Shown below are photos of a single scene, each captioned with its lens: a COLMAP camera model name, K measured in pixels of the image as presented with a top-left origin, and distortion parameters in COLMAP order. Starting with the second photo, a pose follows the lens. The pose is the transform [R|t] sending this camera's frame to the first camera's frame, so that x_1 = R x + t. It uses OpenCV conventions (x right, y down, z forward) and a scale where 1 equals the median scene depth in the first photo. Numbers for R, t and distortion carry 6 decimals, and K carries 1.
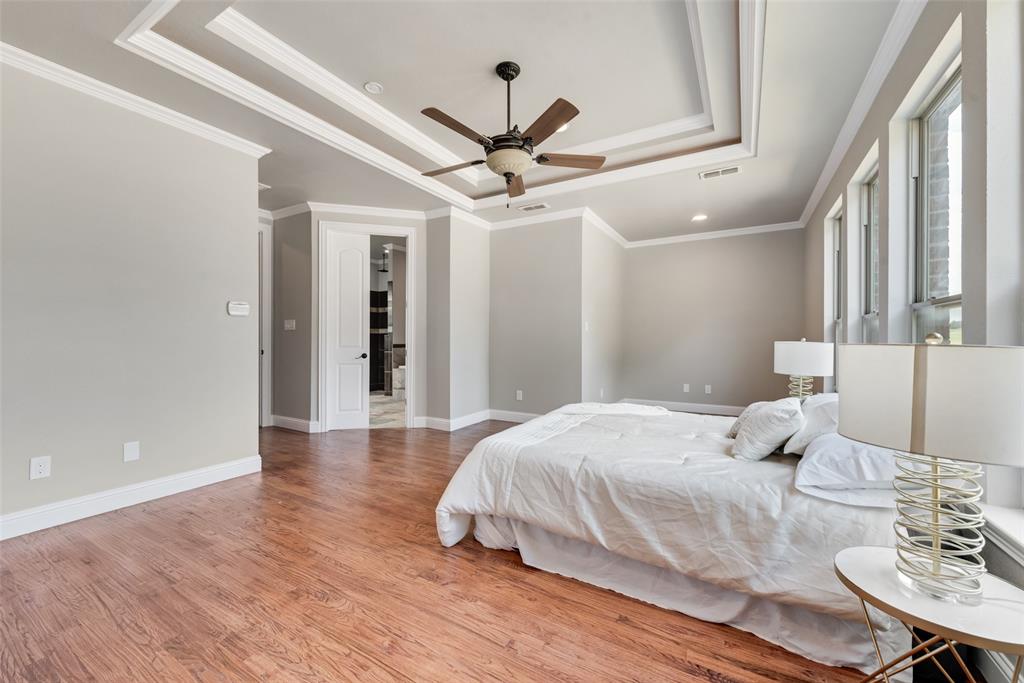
lens RADIAL K [[398.7, 0, 510.1], [0, 398.7, 343.2], [0, 0, 1]] dist [0.011867, -0.004406]
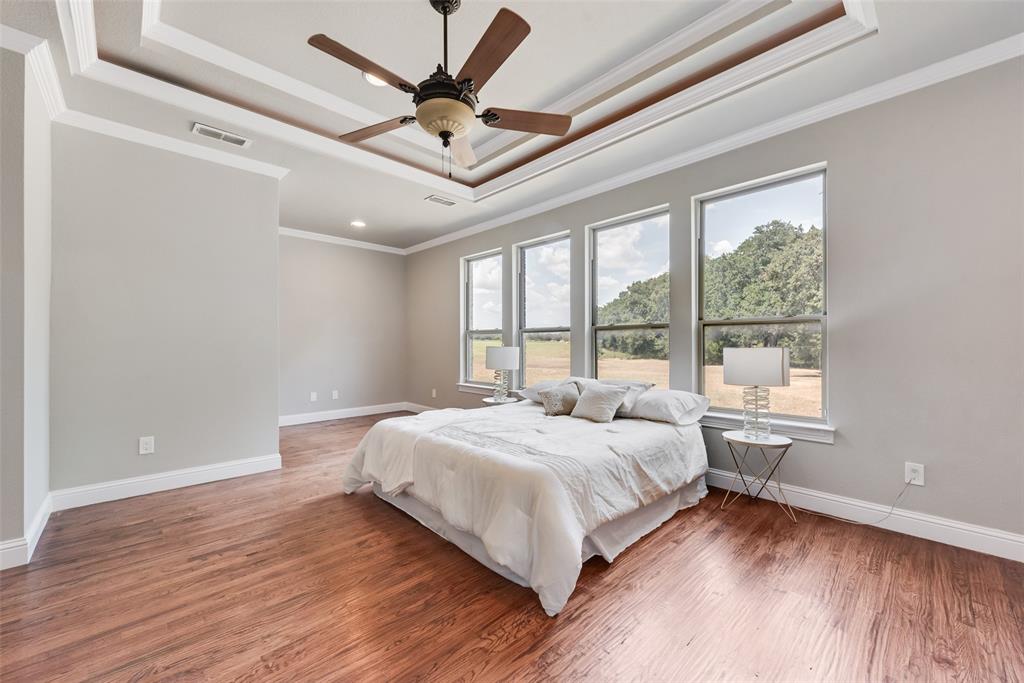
lens RADIAL K [[398.7, 0, 510.1], [0, 398.7, 343.2], [0, 0, 1]] dist [0.011867, -0.004406]
pose [[0.275956, 0.000275, 0.961170, -0.719250], [0.008552, 0.999960, -0.002741, -0.013486], [-0.961132, 0.008976, 0.275942, 0.664894]]
